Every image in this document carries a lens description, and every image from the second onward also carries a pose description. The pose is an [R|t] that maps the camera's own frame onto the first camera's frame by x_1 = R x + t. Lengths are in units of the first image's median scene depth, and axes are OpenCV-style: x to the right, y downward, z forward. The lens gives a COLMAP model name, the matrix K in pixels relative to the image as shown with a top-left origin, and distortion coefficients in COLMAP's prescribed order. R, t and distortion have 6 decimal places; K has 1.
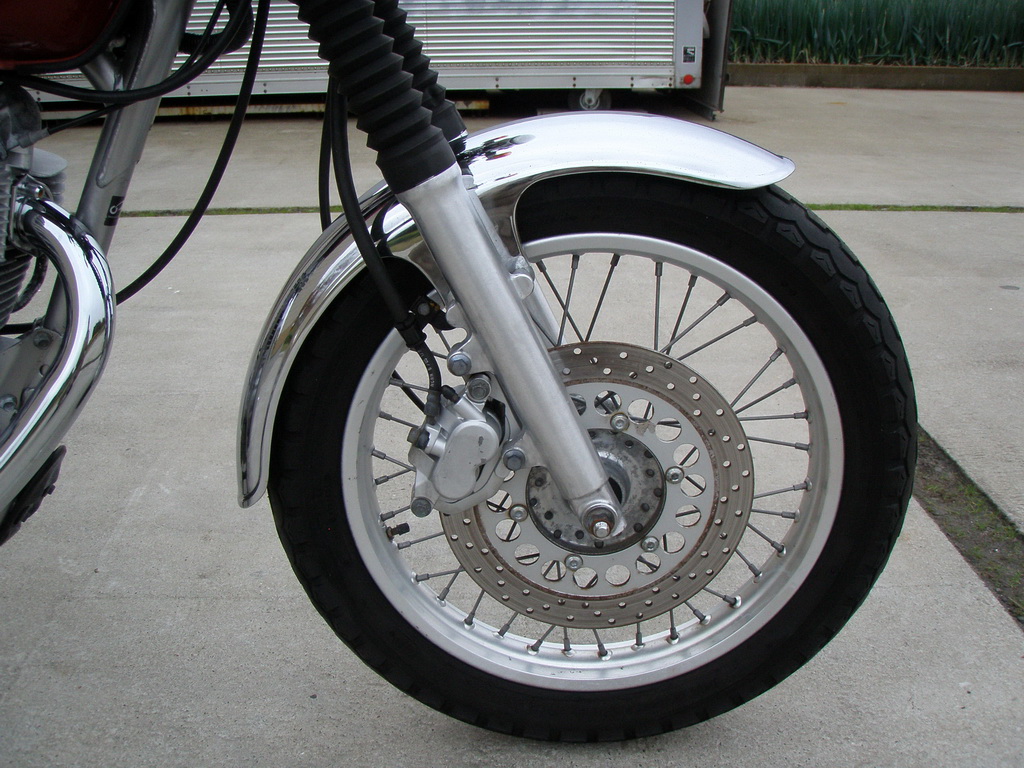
lens RADIAL K [[1143.7, 0, 507.4], [0, 1143.7, 398.4], [0, 0, 1]] dist [-0.213089, 0.212958]
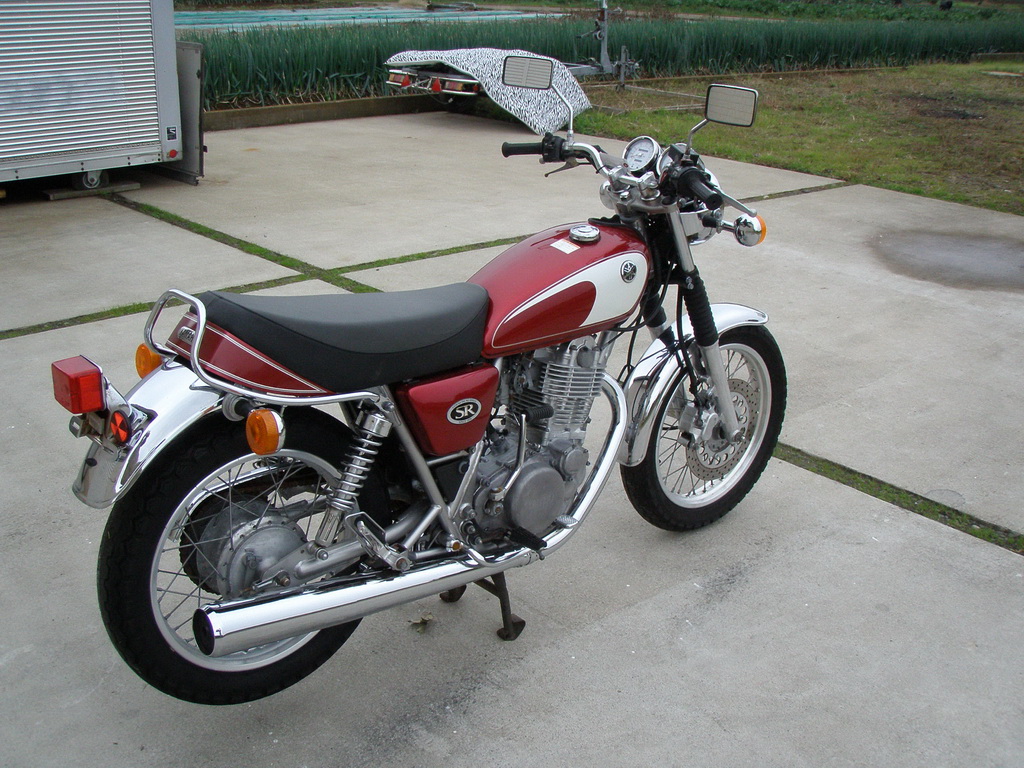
lens RADIAL K [[1143.7, 0, 507.4], [0, 1143.7, 398.4], [0, 0, 1]] dist [-0.213089, 0.212958]
pose [[0.771154, -0.208532, 0.601528, -1.888557], [0.197318, 0.976596, 0.085596, -0.322466], [-0.605299, 0.052684, 0.794253, -0.901542]]
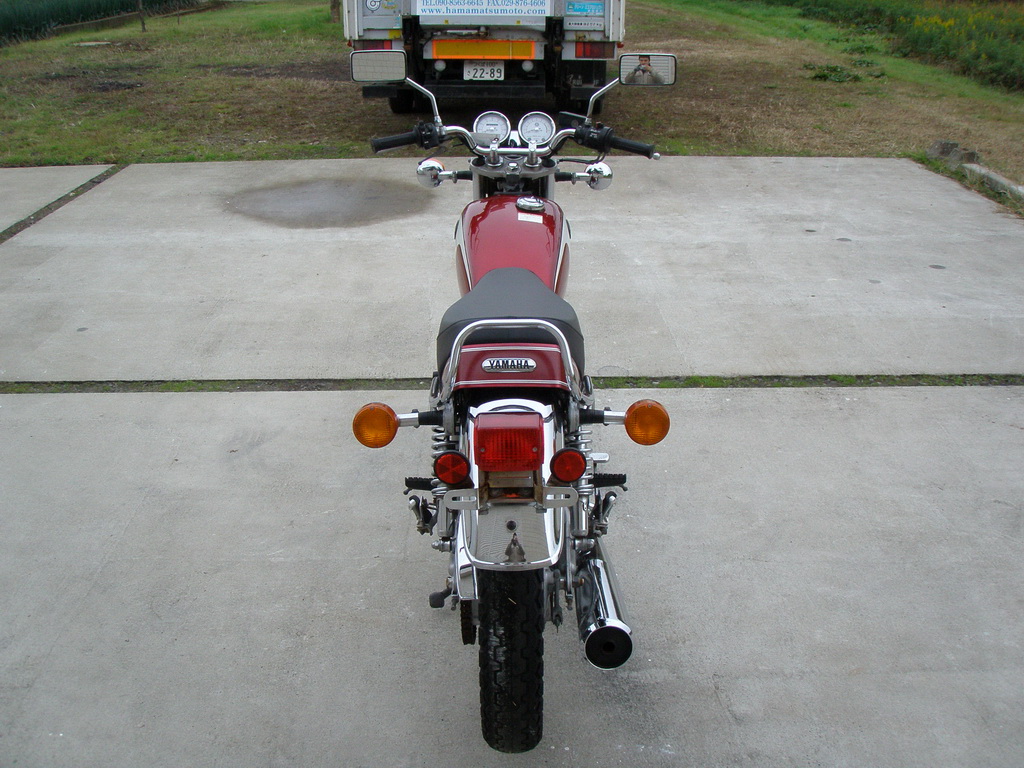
lens RADIAL K [[1143.7, 0, 507.4], [0, 1143.7, 398.4], [0, 0, 1]] dist [-0.213089, 0.212958]
pose [[0.021157, -0.369235, 0.929095, -2.743298], [0.352717, 0.872306, 0.338635, -0.878500], [-0.935491, 0.320543, 0.148691, 0.541328]]
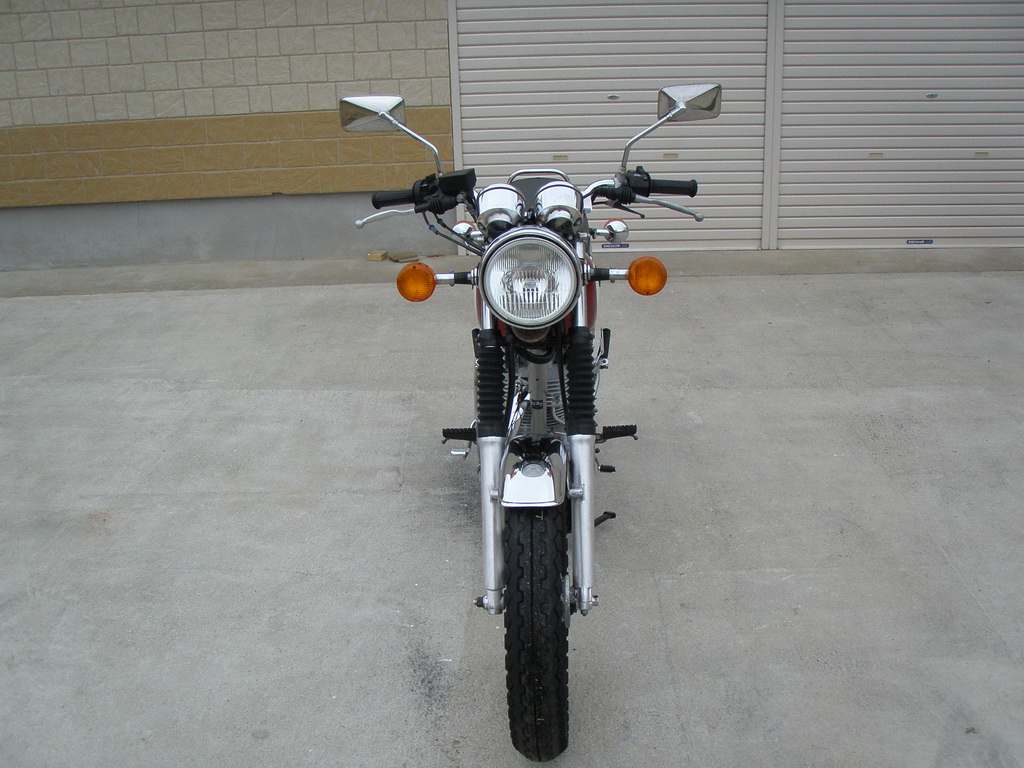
lens RADIAL K [[1143.7, 0, 507.4], [0, 1143.7, 398.4], [0, 0, 1]] dist [-0.213089, 0.212958]
pose [[-0.048178, 0.360397, -0.931554, 1.764646], [-0.316408, 0.879100, 0.356468, -0.927873], [0.947399, 0.311925, 0.071679, 0.640312]]
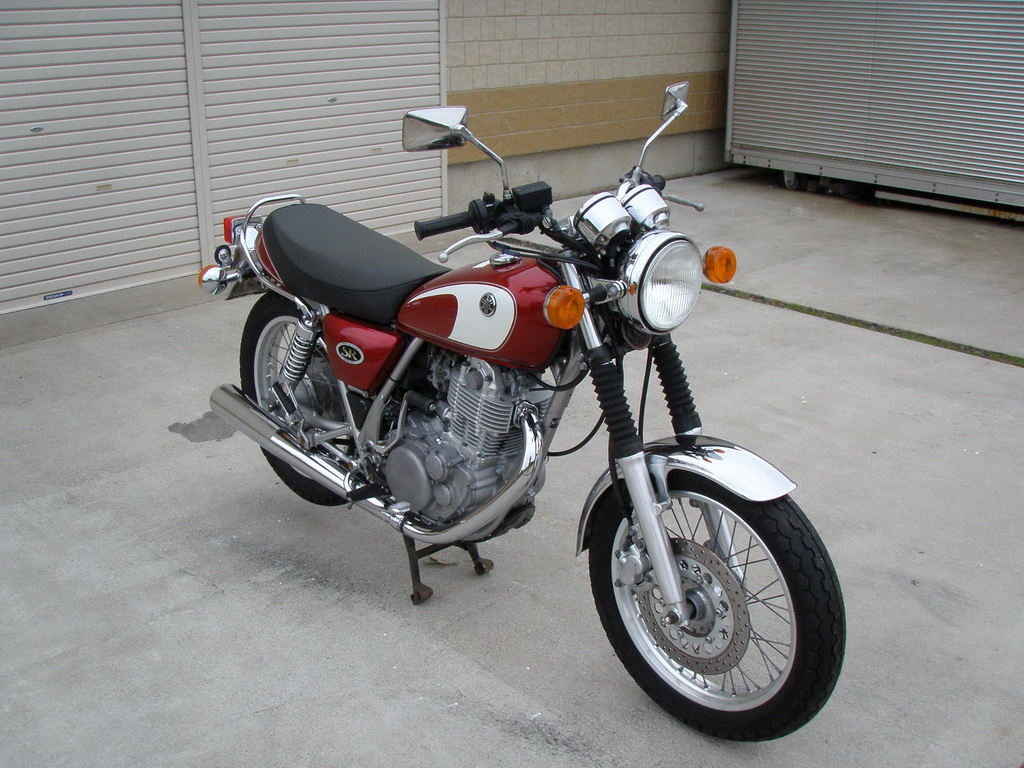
lens RADIAL K [[1143.7, 0, 507.4], [0, 1143.7, 398.4], [0, 0, 1]] dist [-0.213089, 0.212958]
pose [[0.680909, 0.262777, -0.683602, 1.082627], [-0.260350, 0.959293, 0.109429, -0.397420], [0.684530, 0.103464, 0.721605, -0.747187]]
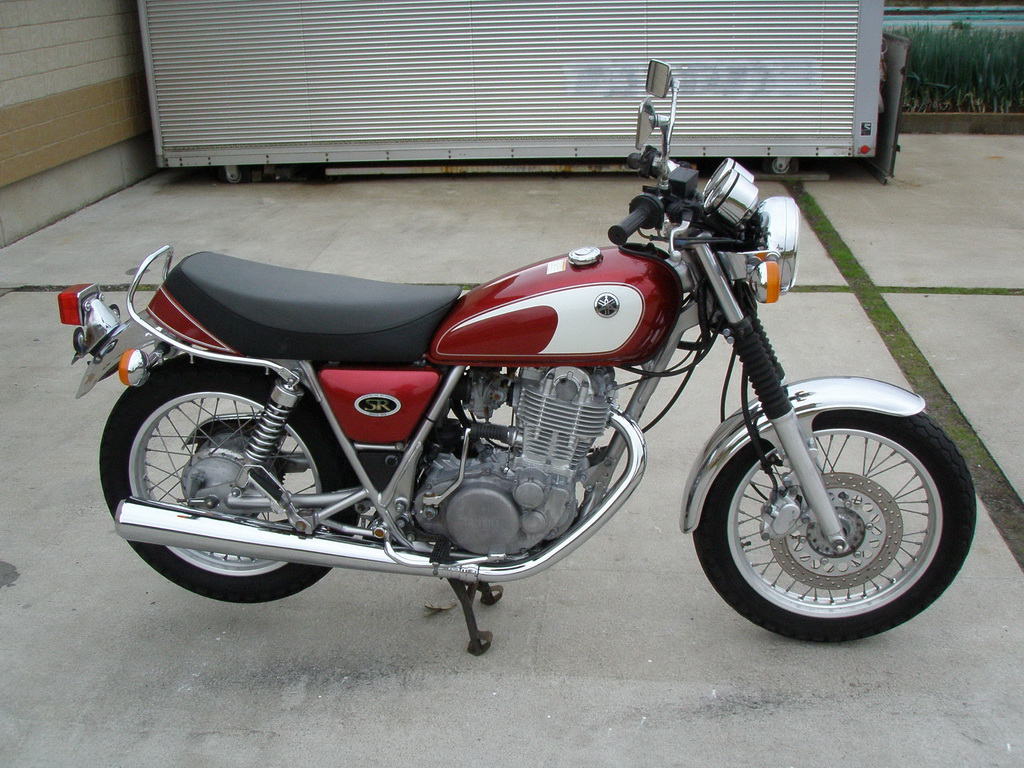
lens RADIAL K [[1143.7, 0, 507.4], [0, 1143.7, 398.4], [0, 0, 1]] dist [-0.213089, 0.212958]
pose [[0.990345, 0.026728, -0.136025, -0.260429], [-0.023945, 0.999470, 0.022058, -0.208082], [0.136542, -0.018588, 0.990460, -1.263376]]
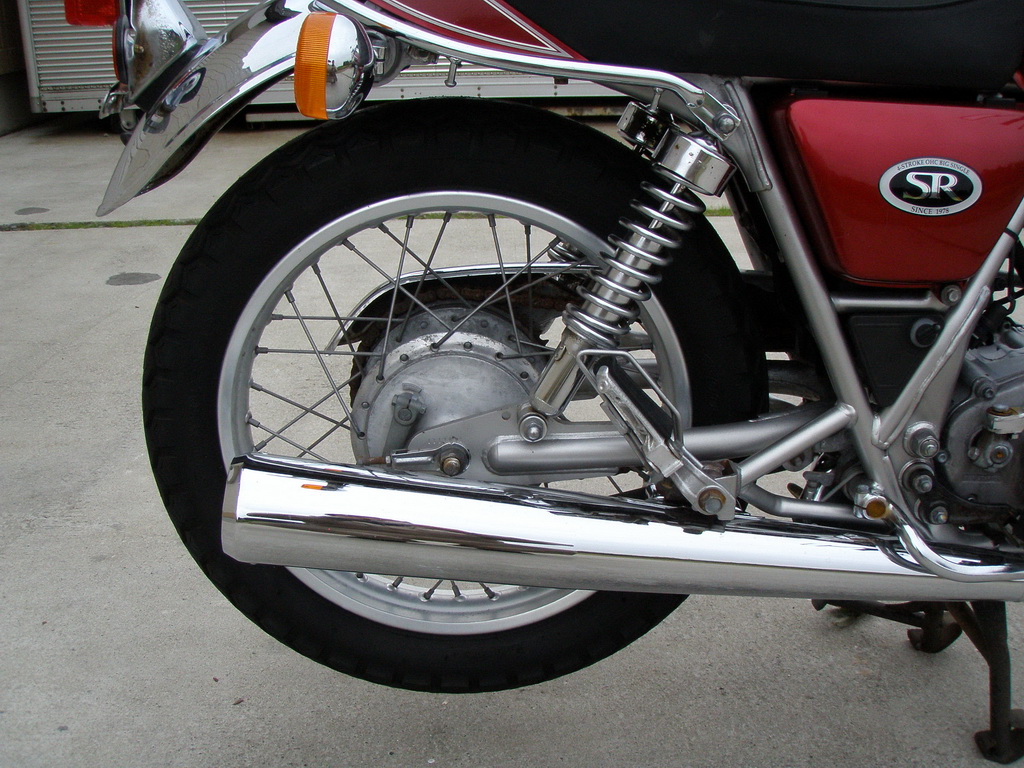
lens RADIAL K [[1143.7, 0, 507.4], [0, 1143.7, 398.4], [0, 0, 1]] dist [-0.213089, 0.212958]
pose [[0.999984, -0.005199, 0.002232, -1.075631], [0.005204, 0.999983, -0.002466, 0.008045], [-0.002219, 0.002478, 0.999994, -0.093677]]
